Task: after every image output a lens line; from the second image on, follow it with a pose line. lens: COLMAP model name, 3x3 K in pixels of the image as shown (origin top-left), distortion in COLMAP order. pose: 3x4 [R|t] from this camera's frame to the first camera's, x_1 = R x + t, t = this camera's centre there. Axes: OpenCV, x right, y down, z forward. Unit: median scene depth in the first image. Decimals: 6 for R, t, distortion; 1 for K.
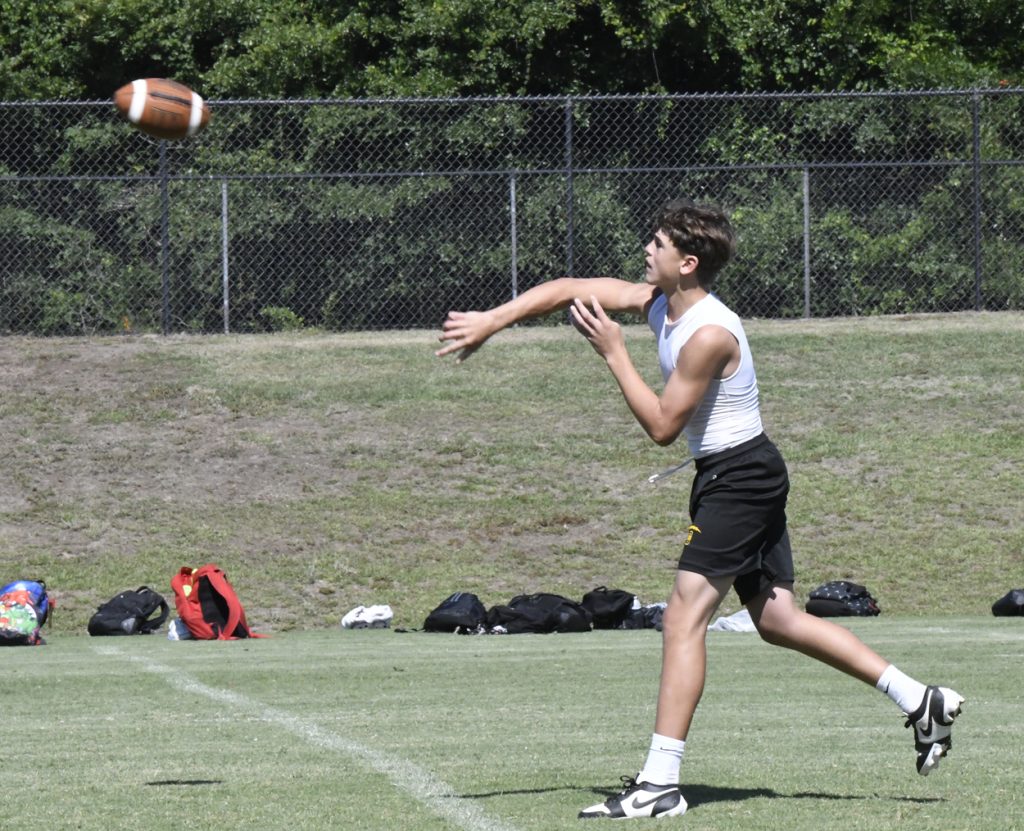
lens RADIAL K [[783.1, 0, 511.8], [0, 783.1, 410.3], [0, 0, 1]] dist [0.009793, 0.007365]
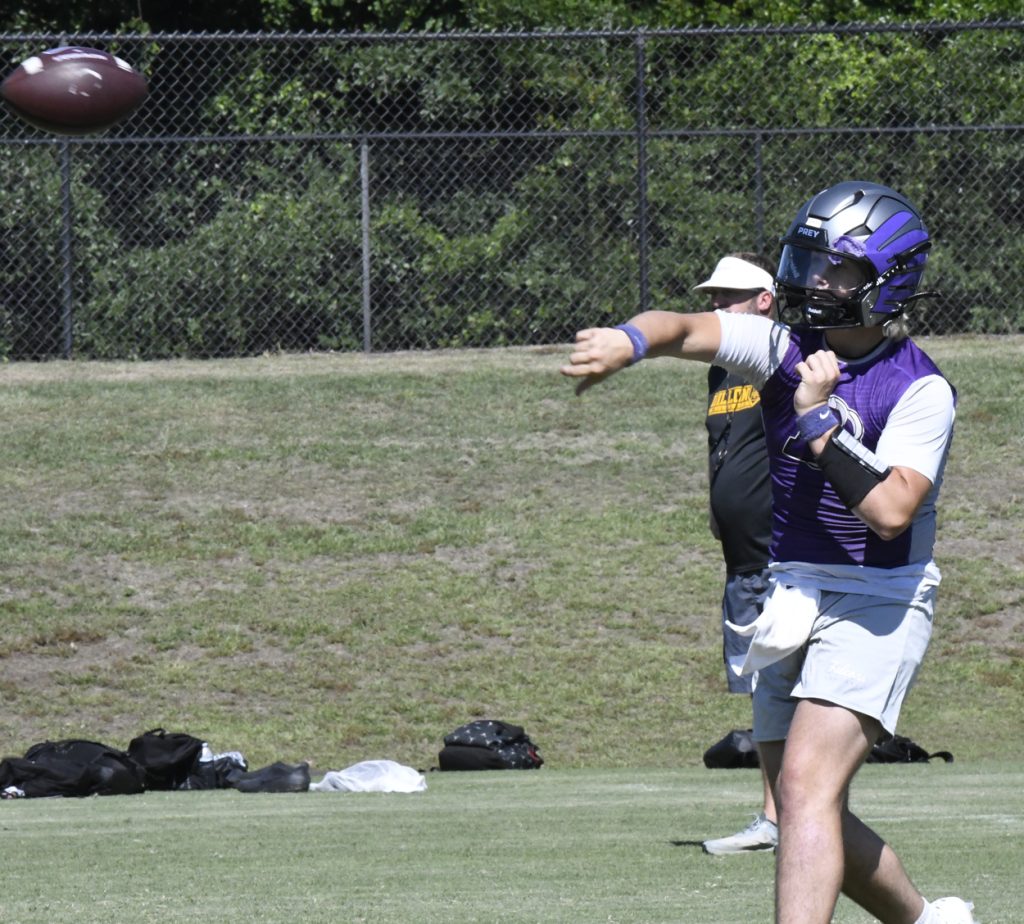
lens RADIAL K [[1096.2, 0, 512.1], [0, 1096.2, 466.2], [0, 0, 1]] dist [0.019583, 0.000000]
pose [[0.999930, -0.000564, 0.011786, 0.454929], [0.000600, 0.999995, -0.003045, -0.009569], [-0.011784, 0.003052, 0.999926, 0.006462]]
